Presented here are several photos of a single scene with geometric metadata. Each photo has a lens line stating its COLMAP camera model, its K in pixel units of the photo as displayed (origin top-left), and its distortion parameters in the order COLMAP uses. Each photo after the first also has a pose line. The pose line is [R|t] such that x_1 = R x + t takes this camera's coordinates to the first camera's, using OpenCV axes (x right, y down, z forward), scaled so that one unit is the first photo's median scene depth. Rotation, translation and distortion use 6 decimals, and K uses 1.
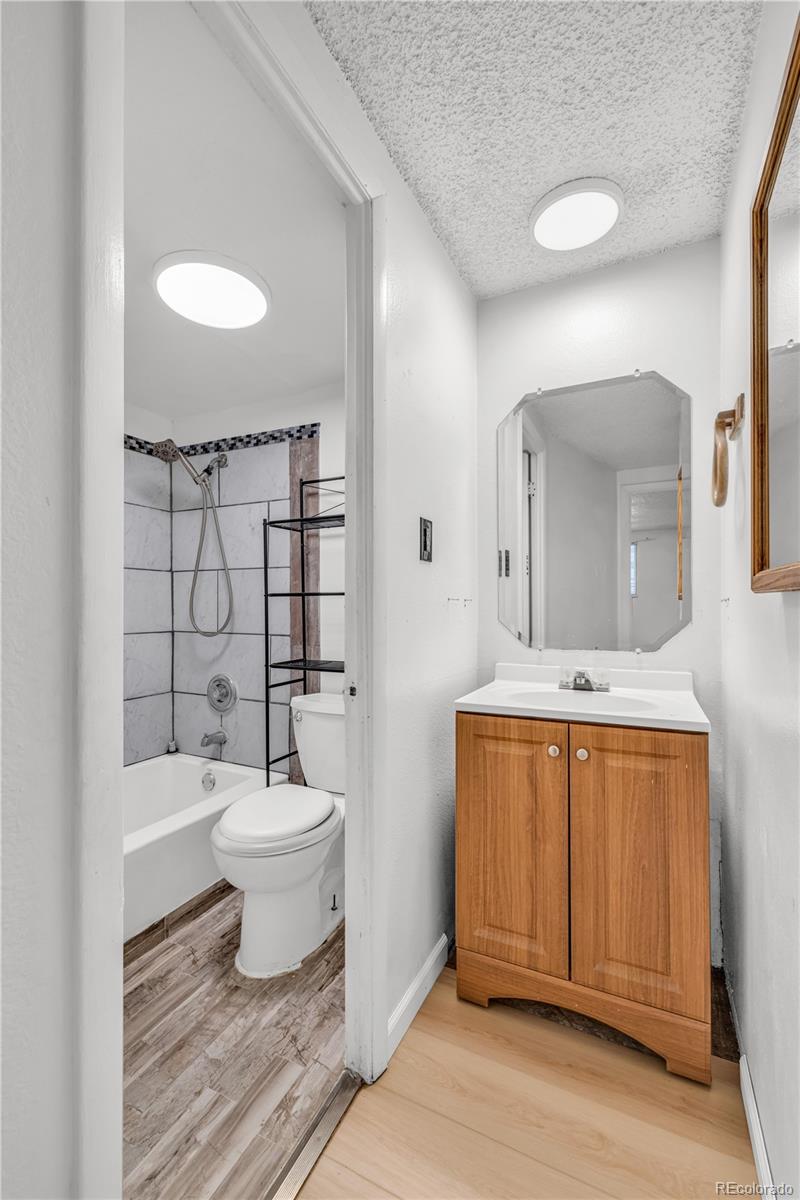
lens RADIAL K [[509.7, 0, 405.2], [0, 509.7, 605.1], [0, 0, 1]] dist [0.004107, -0.000701]
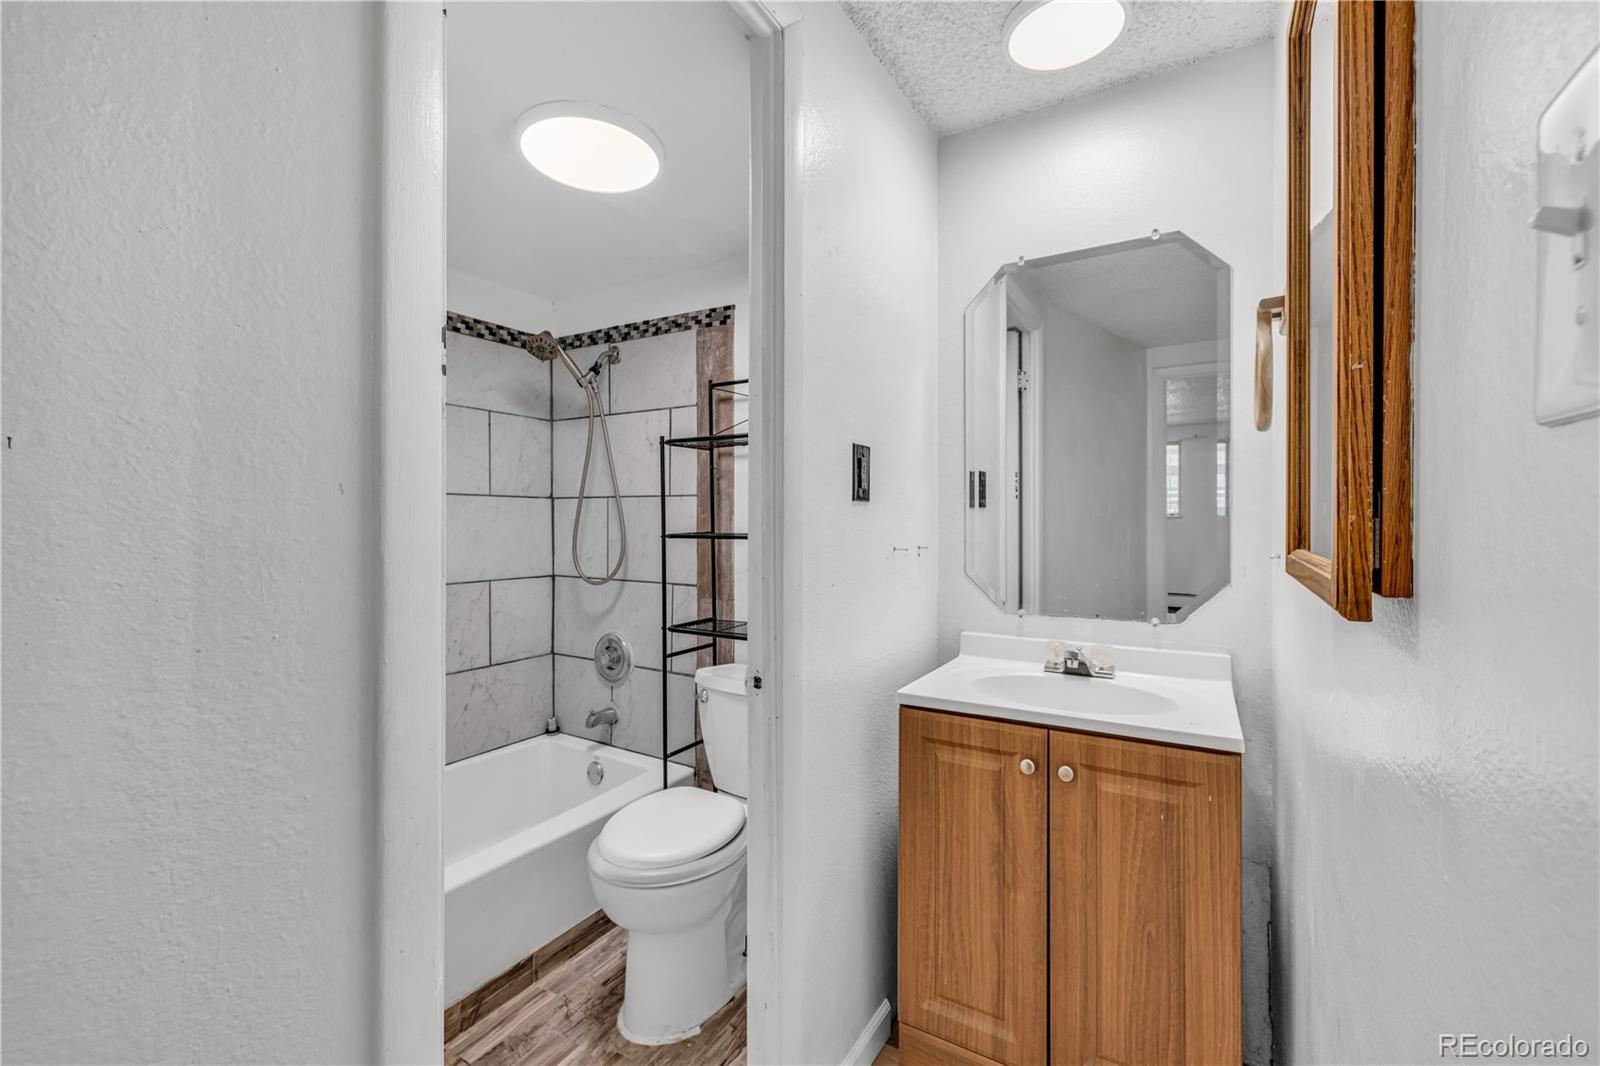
lens RADIAL K [[679.6, 0, 830.1], [0, 679.6, 500.7], [0, 0, 1]] dist [0.004107, -0.000701]
pose [[0.996366, -0.006756, -0.084912, 0.080061], [0.007110, 0.999967, 0.003875, -0.090944], [0.084883, -0.004465, 0.996381, -0.003623]]
